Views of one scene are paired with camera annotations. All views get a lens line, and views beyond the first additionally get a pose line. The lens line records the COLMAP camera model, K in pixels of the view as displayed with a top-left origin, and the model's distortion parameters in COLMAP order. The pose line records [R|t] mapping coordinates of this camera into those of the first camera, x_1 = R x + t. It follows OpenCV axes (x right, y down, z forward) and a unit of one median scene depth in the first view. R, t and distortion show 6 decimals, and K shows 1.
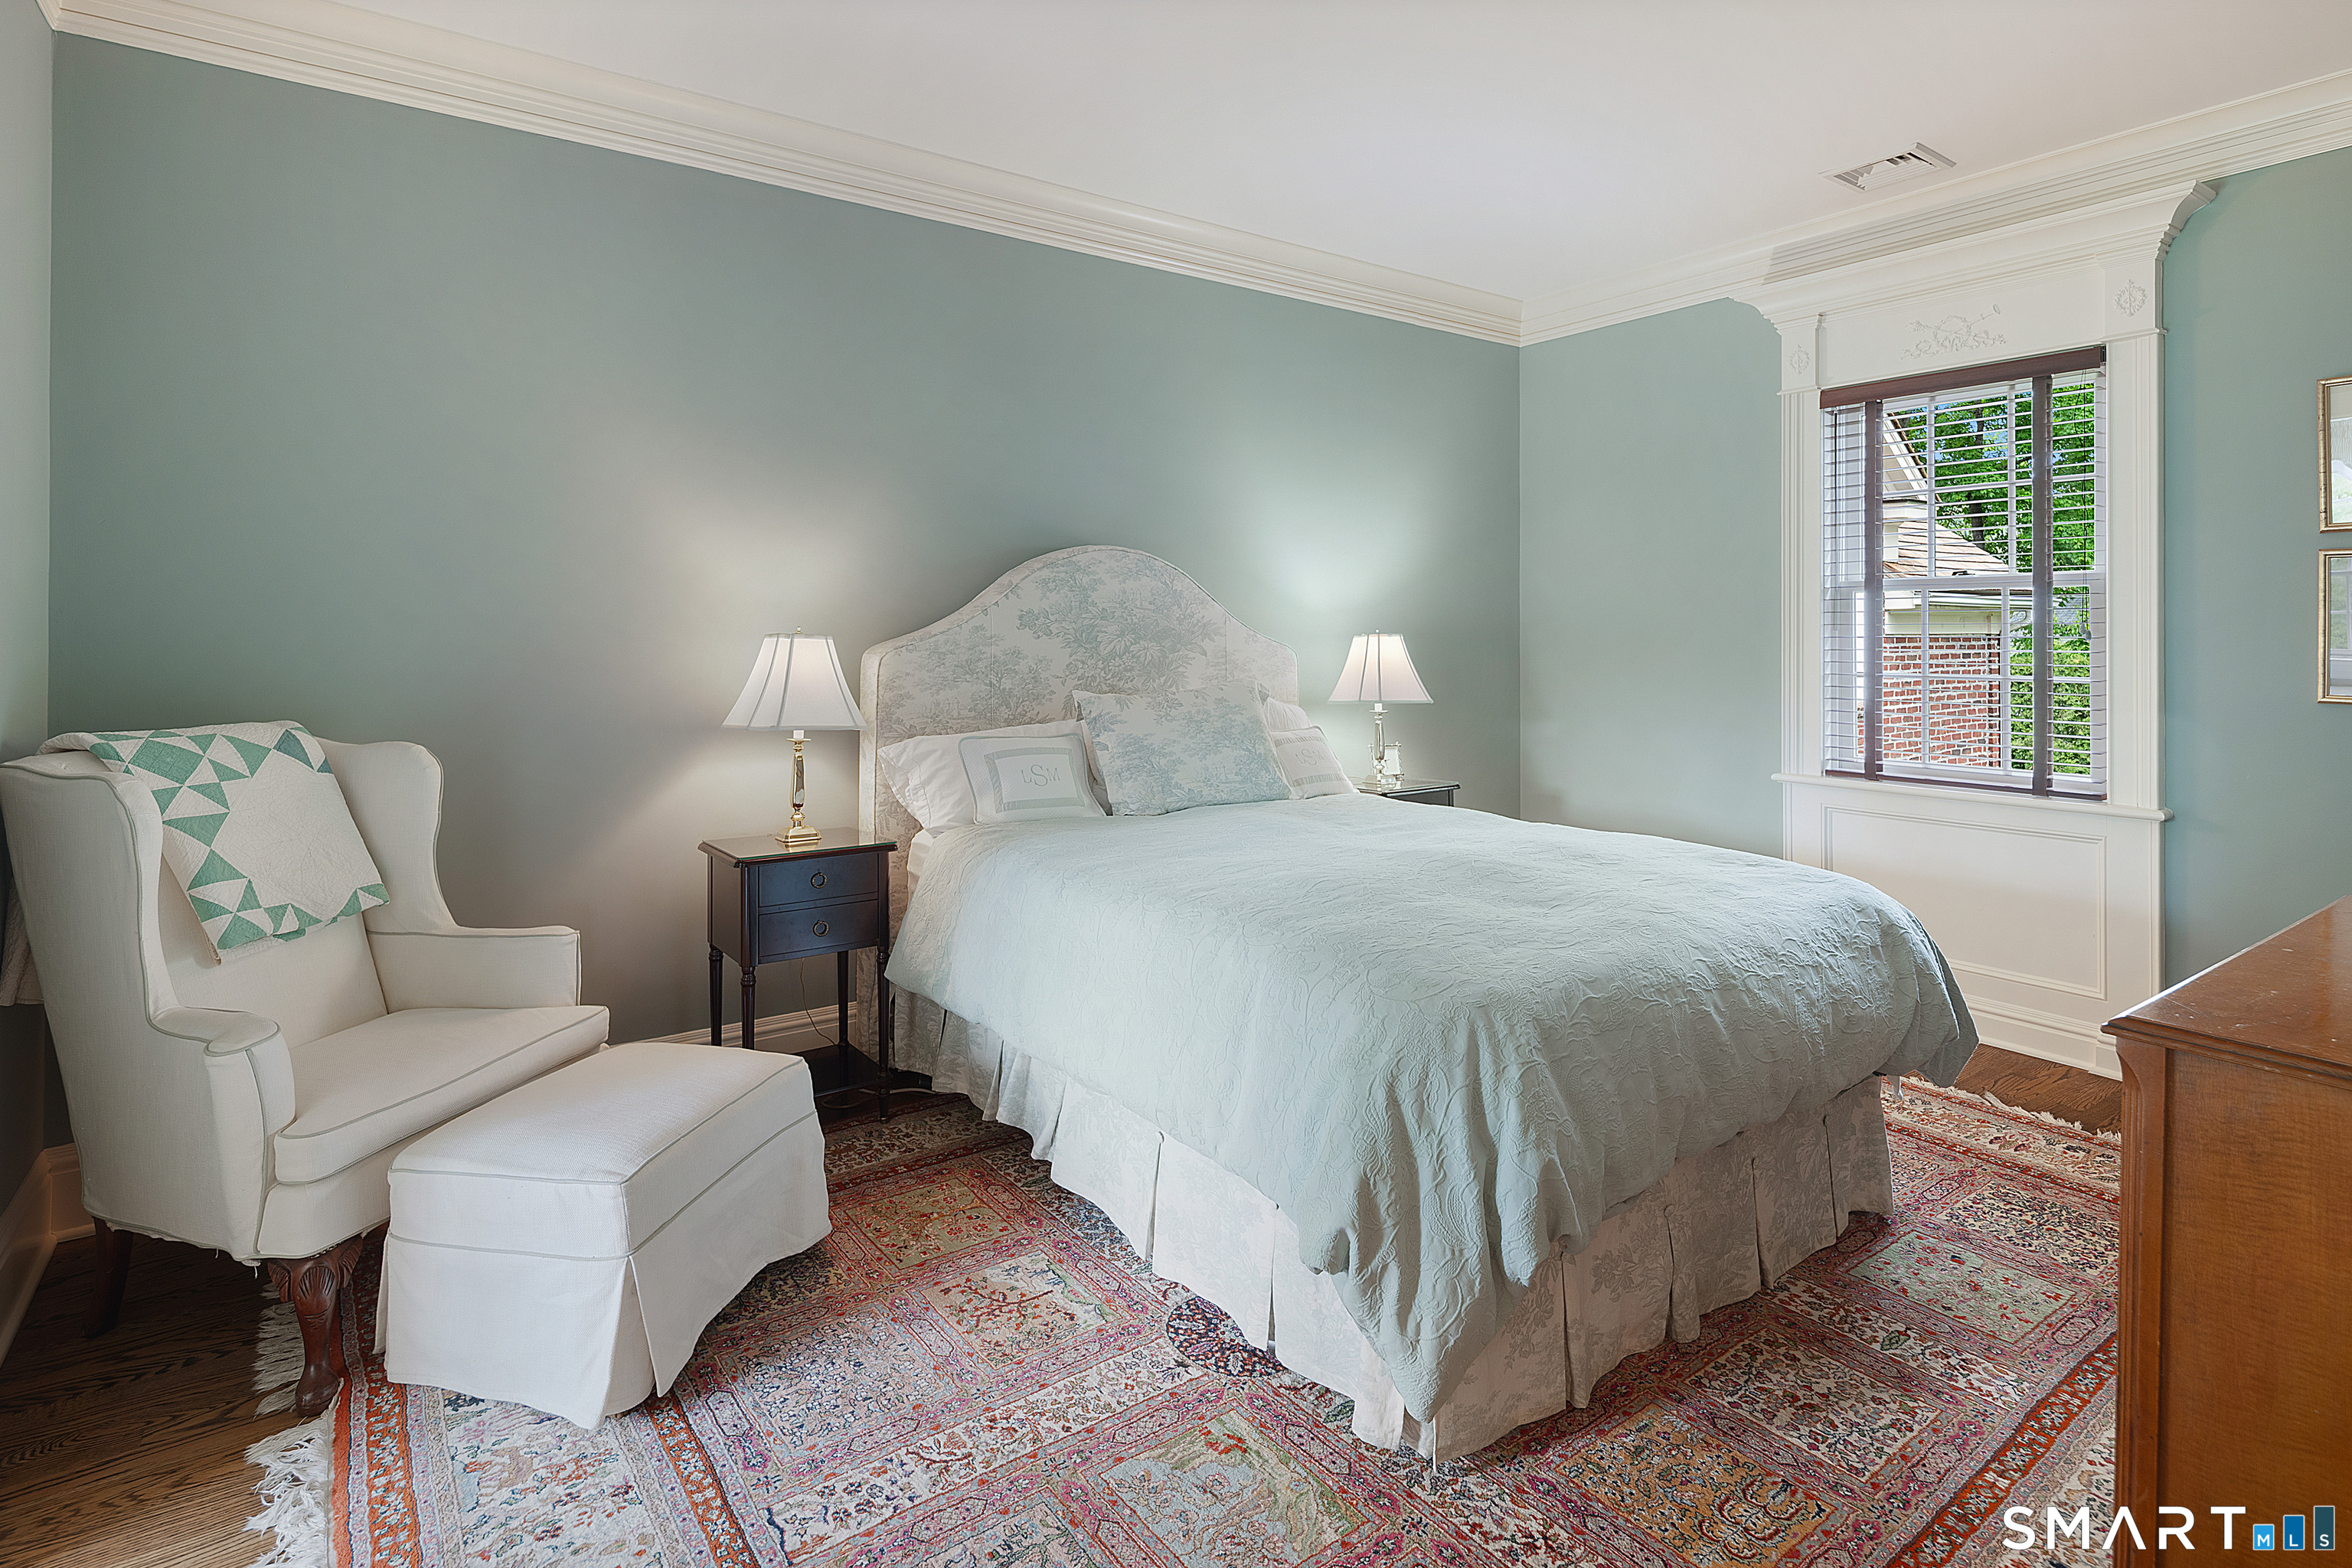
lens RADIAL K [[1169.1, 0, 1200.8], [0, 1169.1, 776.0], [0, 0, 1]] dist [0.000581, -0.000063]
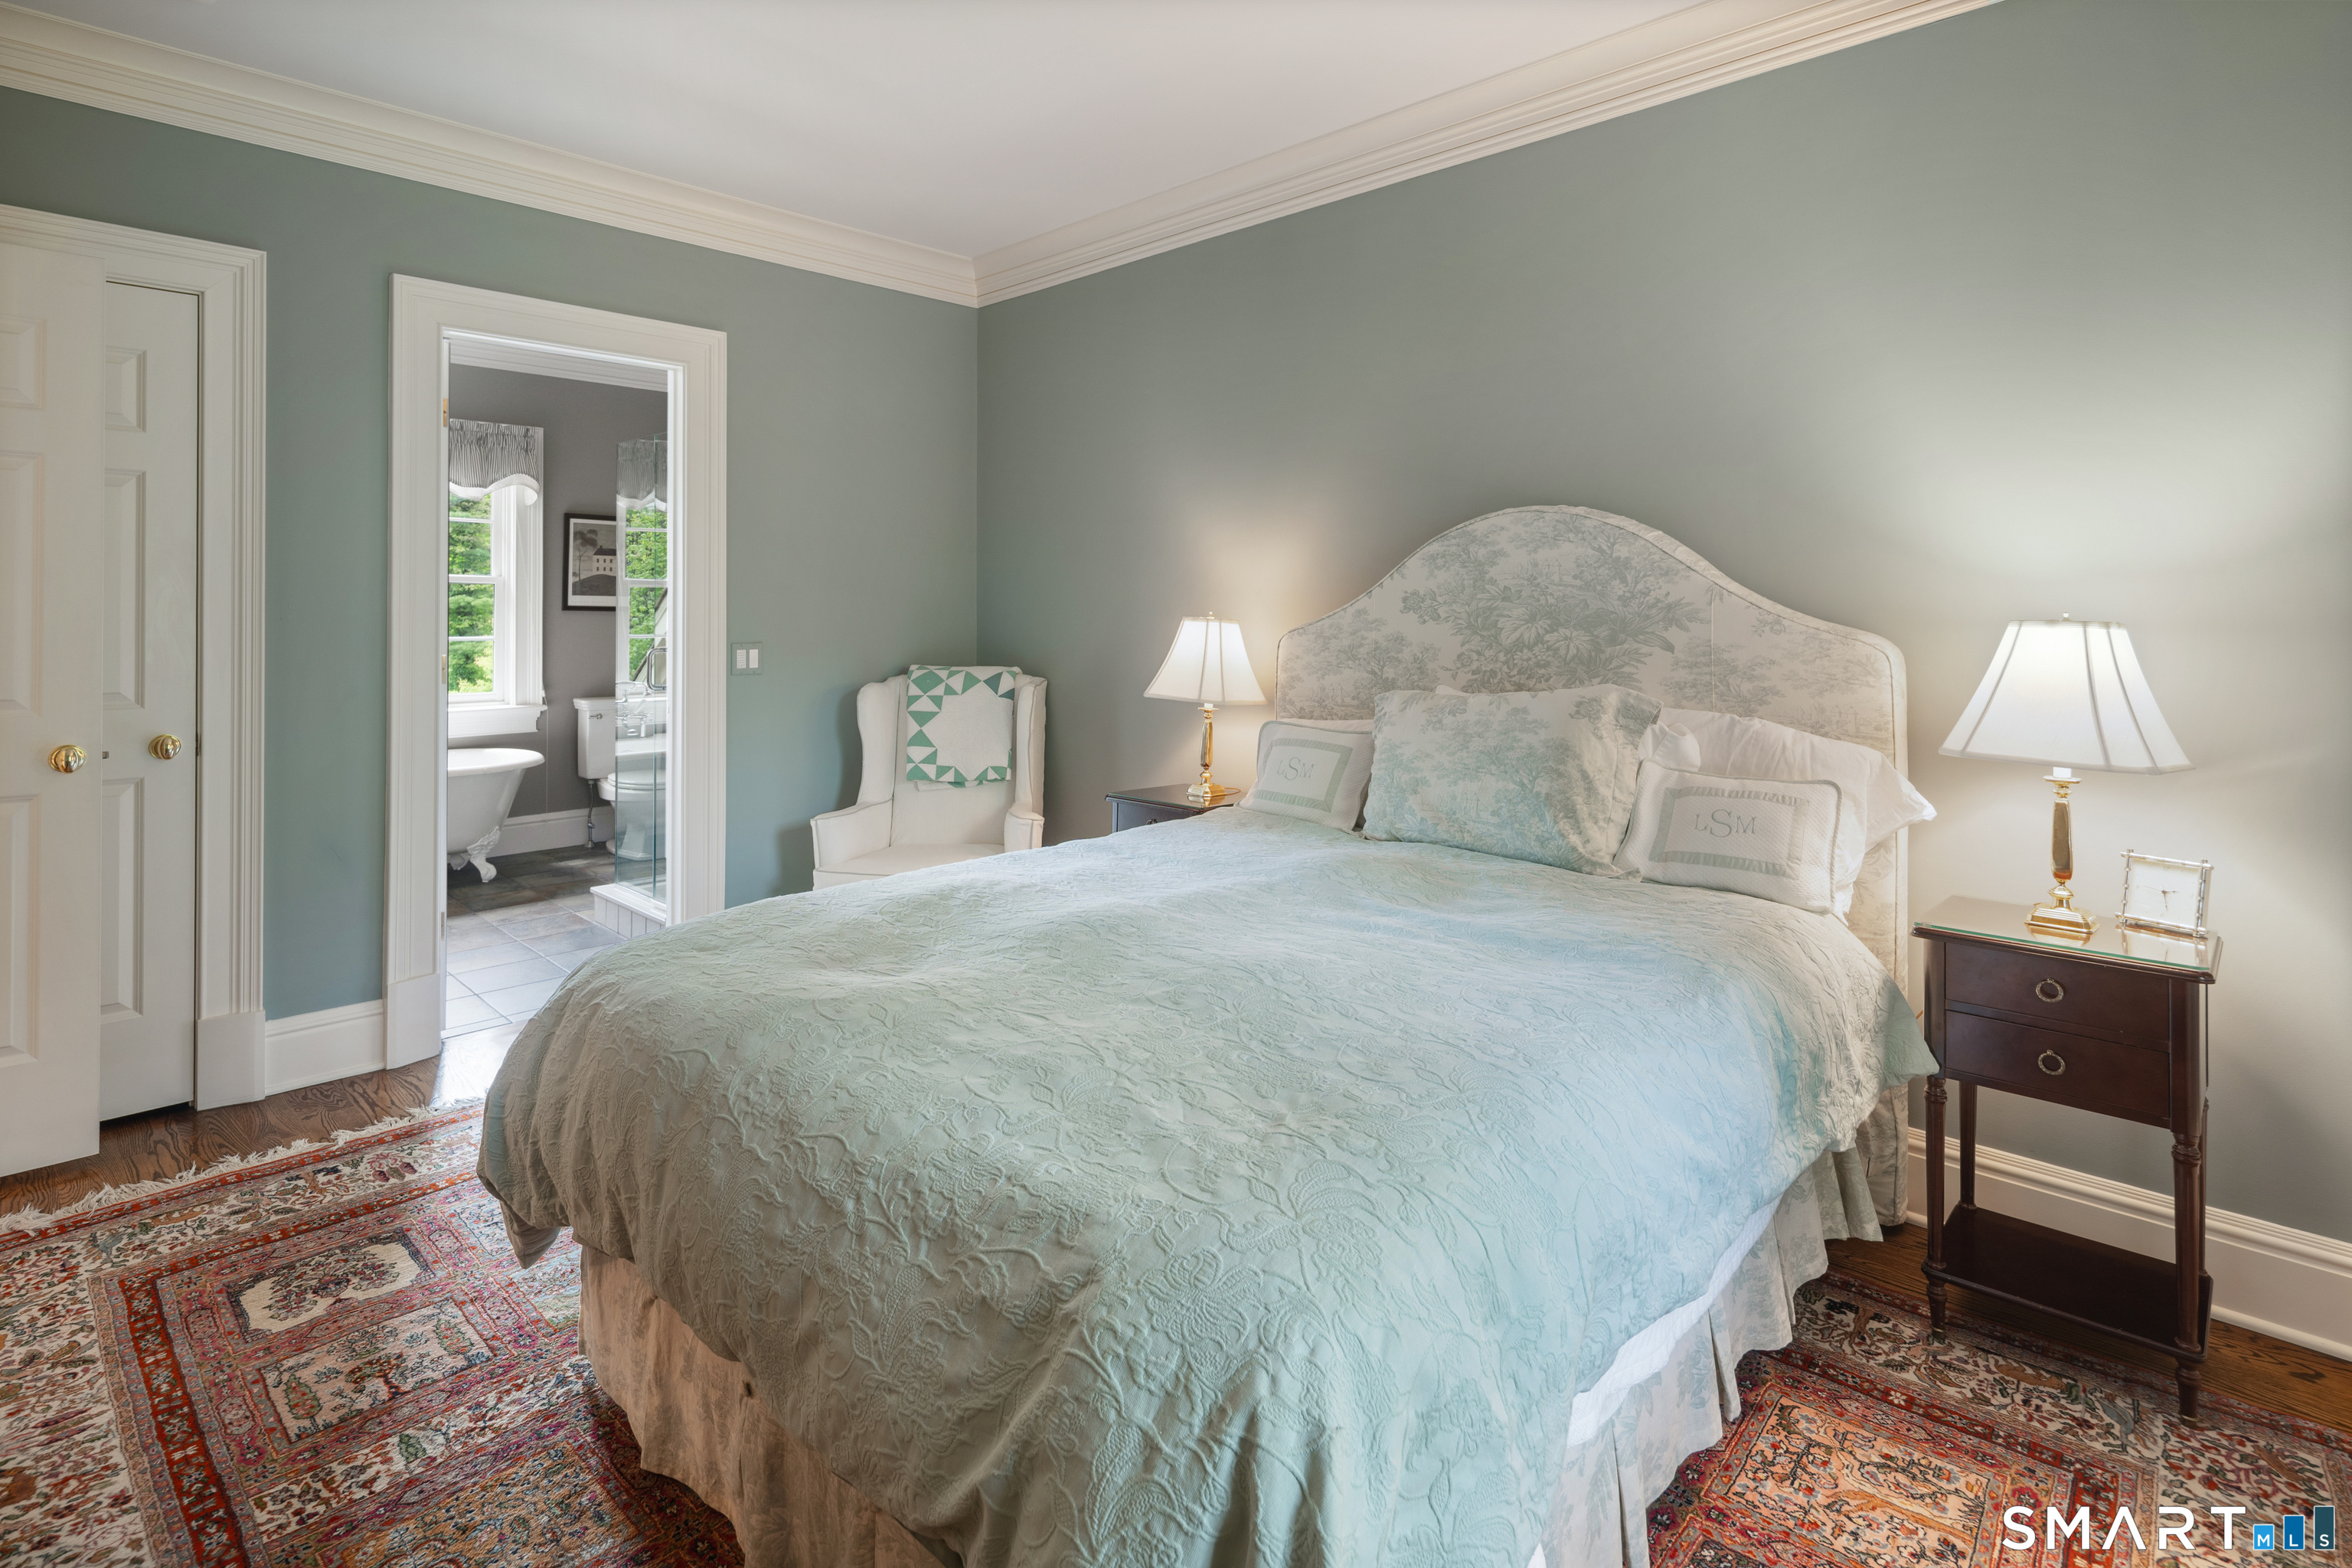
lens RADIAL K [[1169.1, 0, 1200.8], [0, 1169.1, 776.0], [0, 0, 1]] dist [0.000581, -0.000063]
pose [[0.195417, 0.131973, -0.971800, 0.676558], [-0.125218, 0.986152, 0.108743, -0.077378], [0.972693, 0.100437, 0.209236, 0.650249]]
